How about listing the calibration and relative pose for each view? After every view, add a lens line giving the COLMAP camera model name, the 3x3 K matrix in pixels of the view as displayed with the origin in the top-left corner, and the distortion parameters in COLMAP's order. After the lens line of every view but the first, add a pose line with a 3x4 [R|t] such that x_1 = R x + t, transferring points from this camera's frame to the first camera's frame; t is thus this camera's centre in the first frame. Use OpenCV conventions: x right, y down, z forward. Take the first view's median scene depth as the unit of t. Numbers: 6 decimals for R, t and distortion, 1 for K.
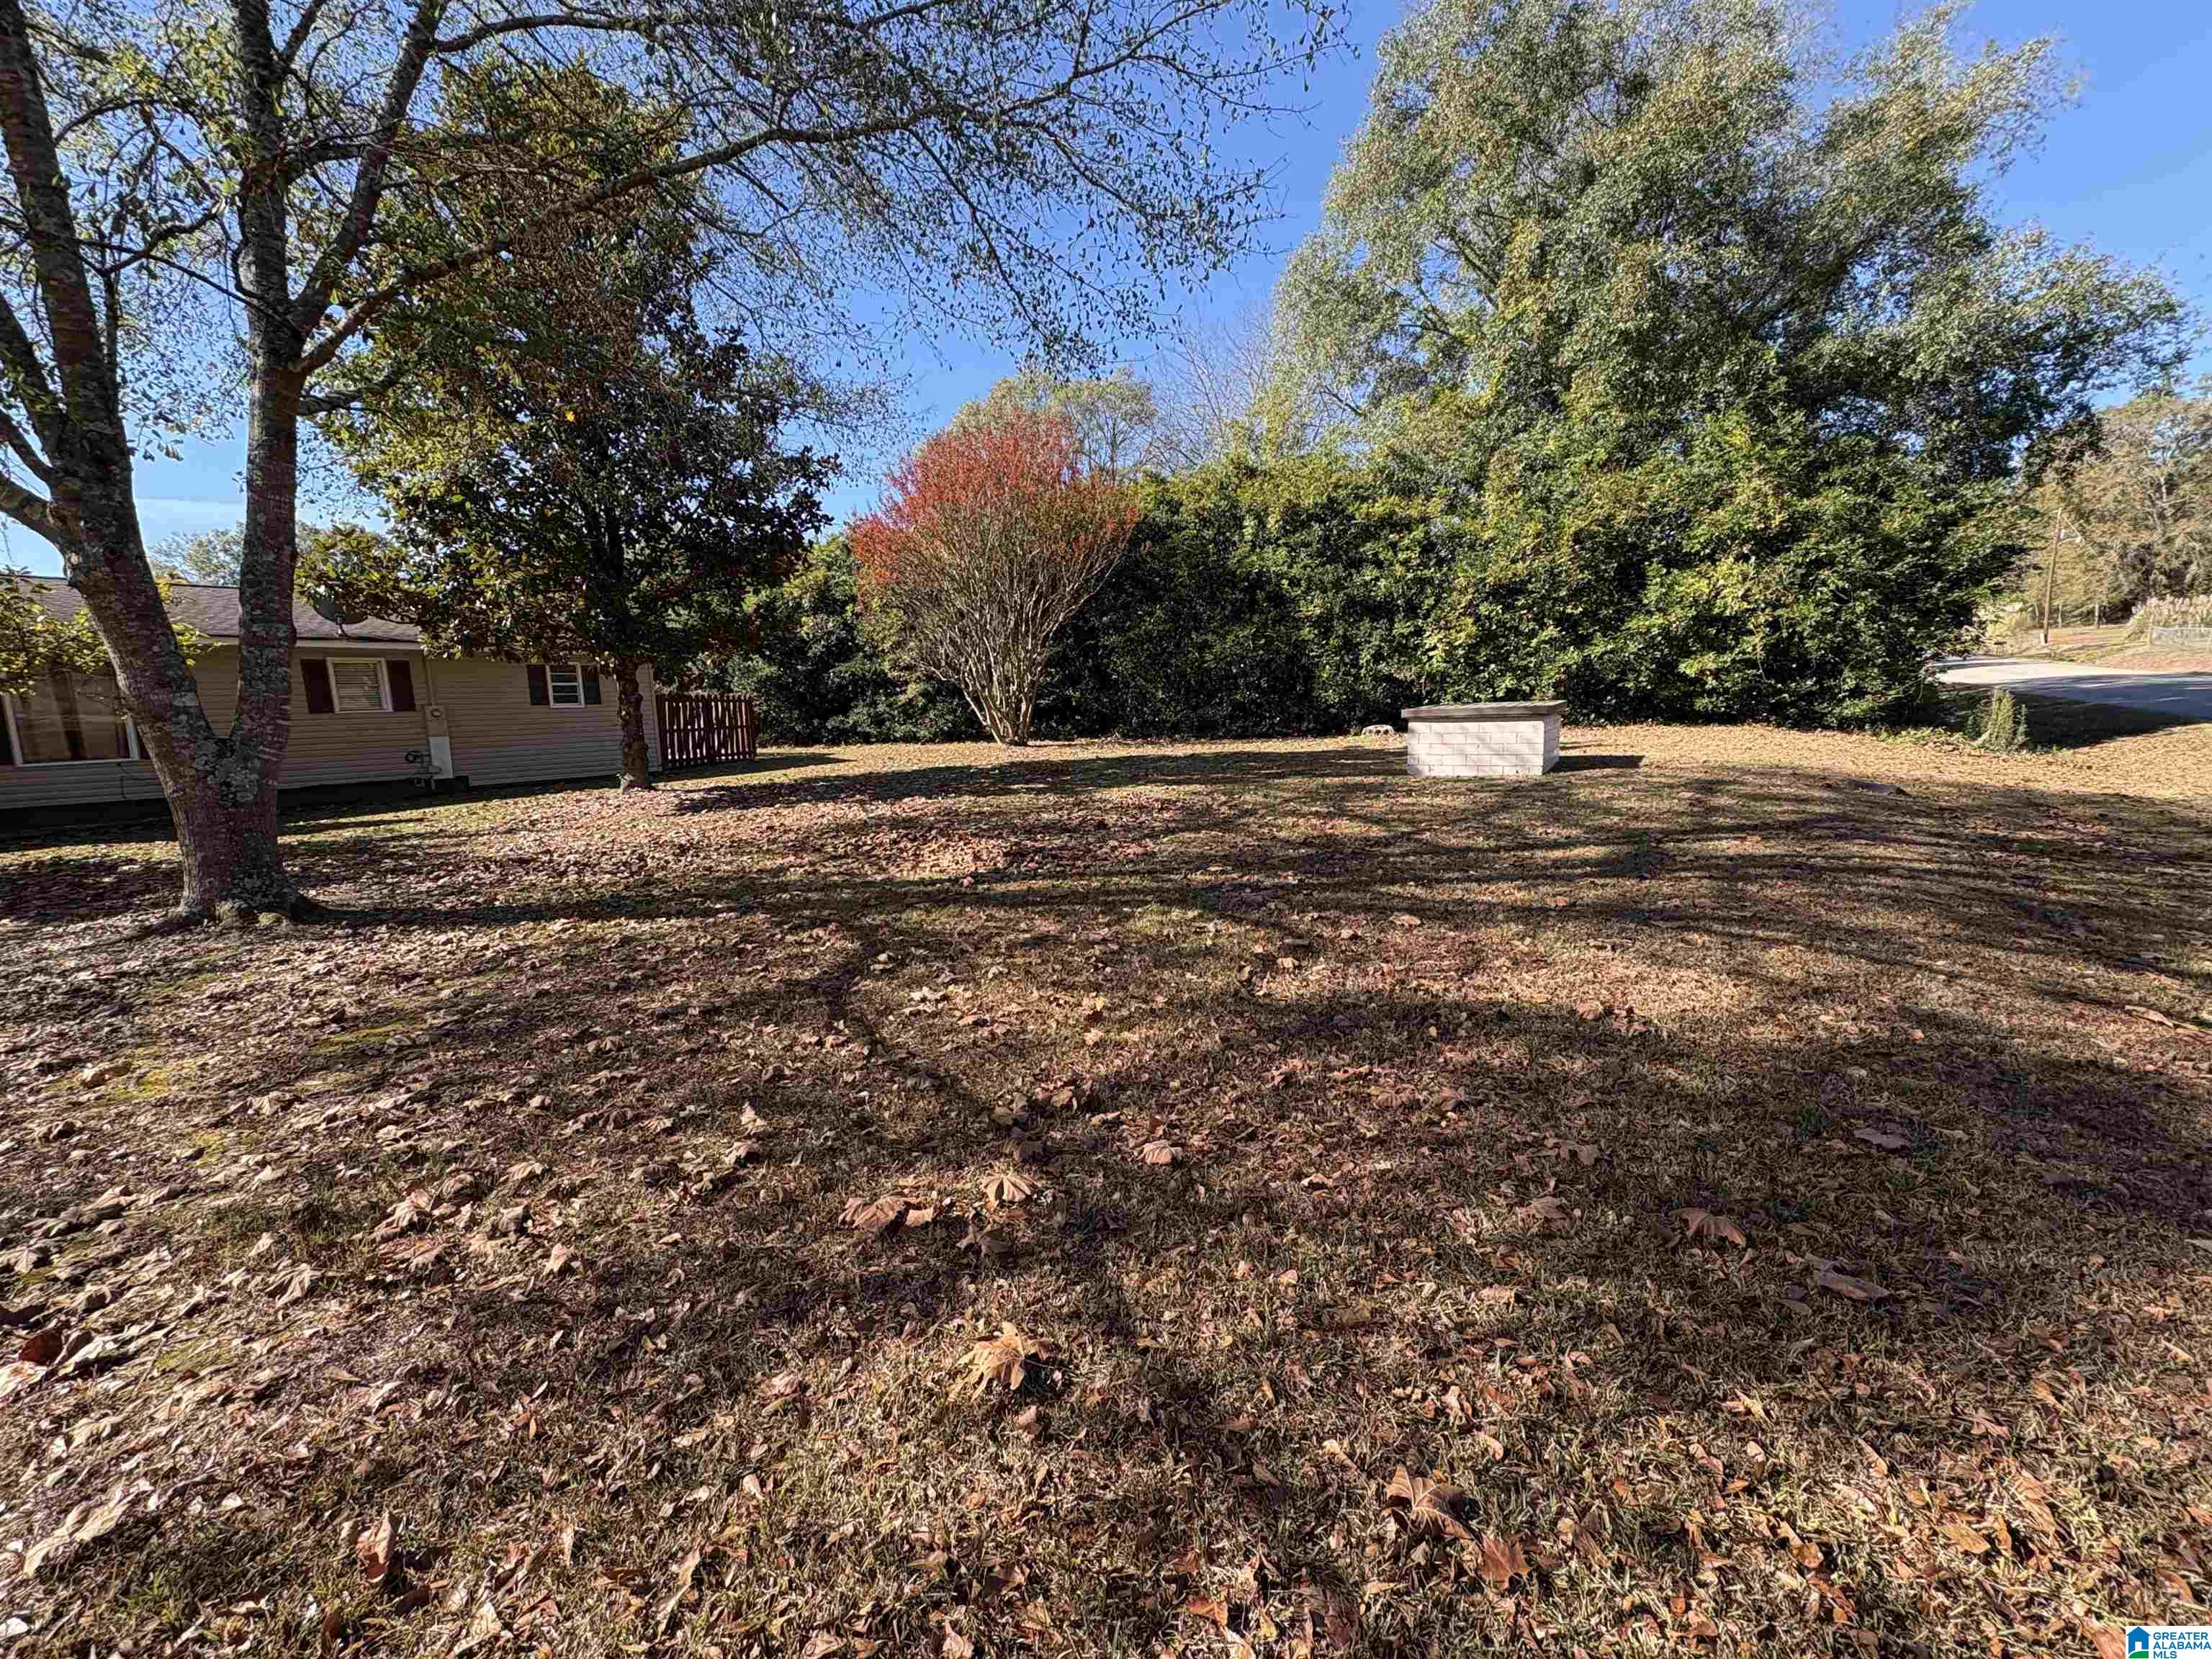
lens RADIAL K [[879.2, 0, 1099.1], [0, 879.2, 823.6], [0, 0, 1]] dist [0.000846, 0.000067]
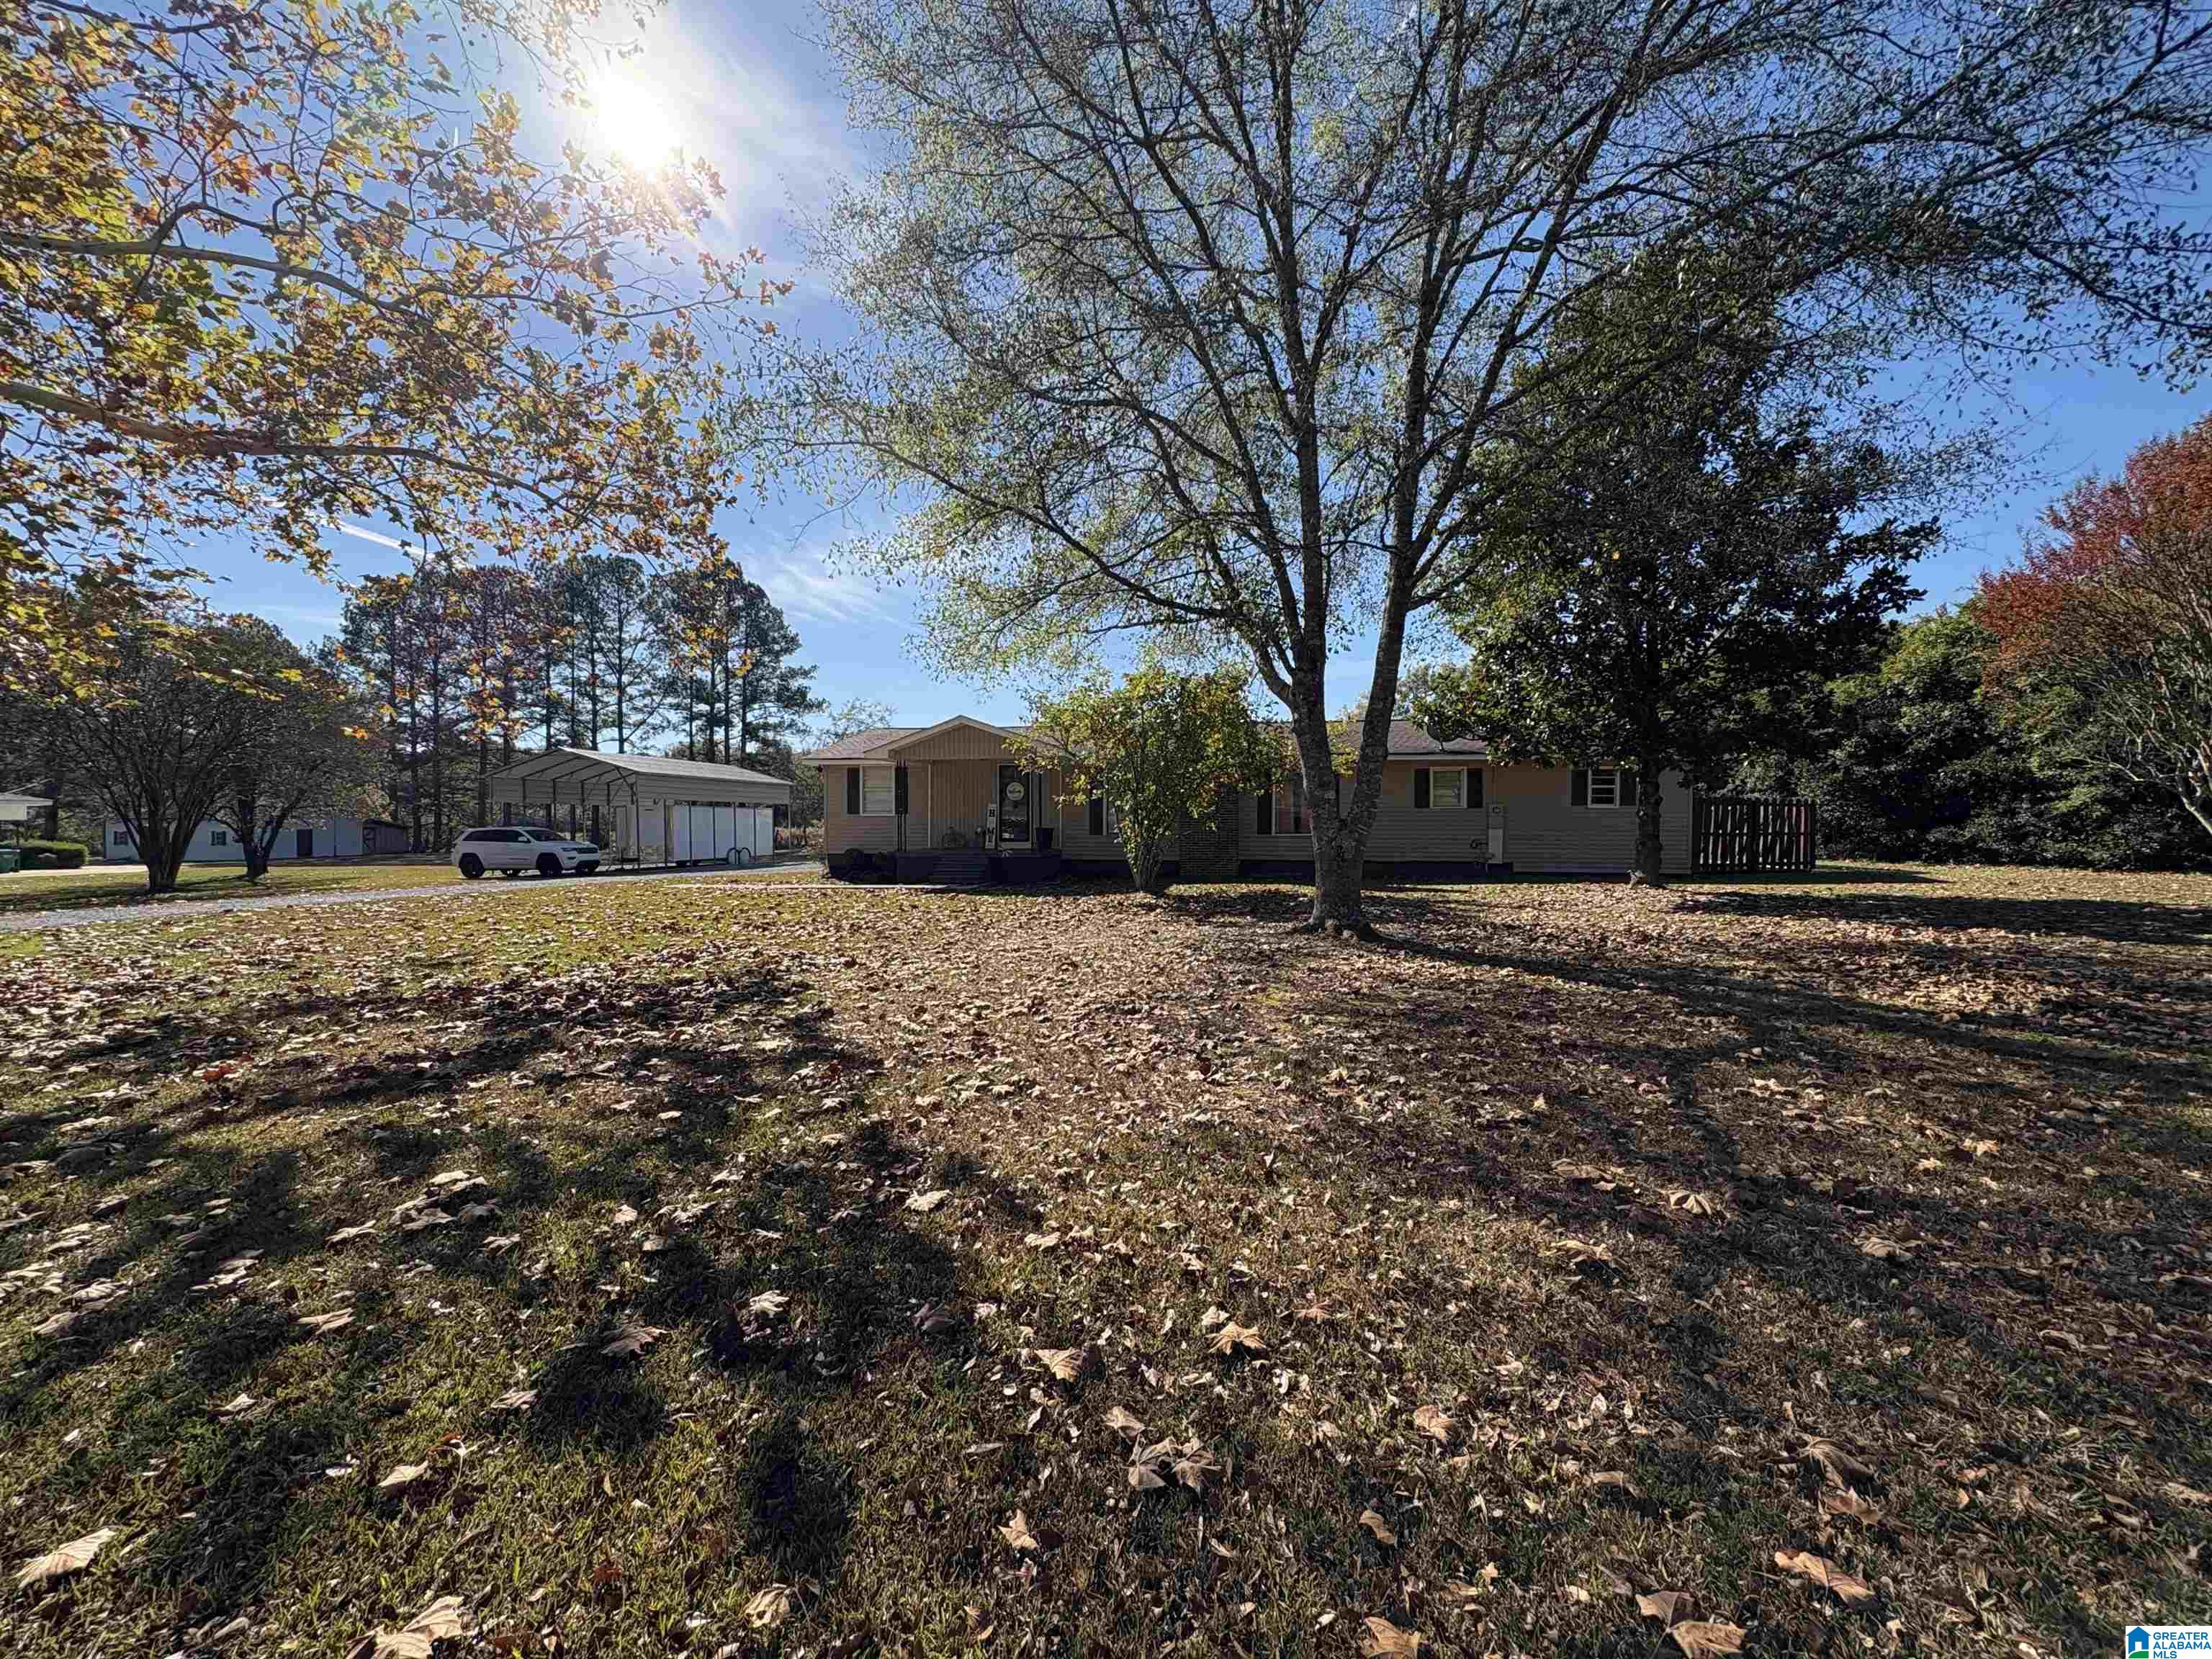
lens RADIAL K [[879.2, 0, 1099.1], [0, 879.2, 823.6], [0, 0, 1]] dist [0.000846, 0.000067]
pose [[0.457567, 0.037009, -0.888404, 0.120567], [-0.139947, 0.989678, -0.030851, 0.012493], [0.878093, 0.138446, 0.458024, -0.066909]]
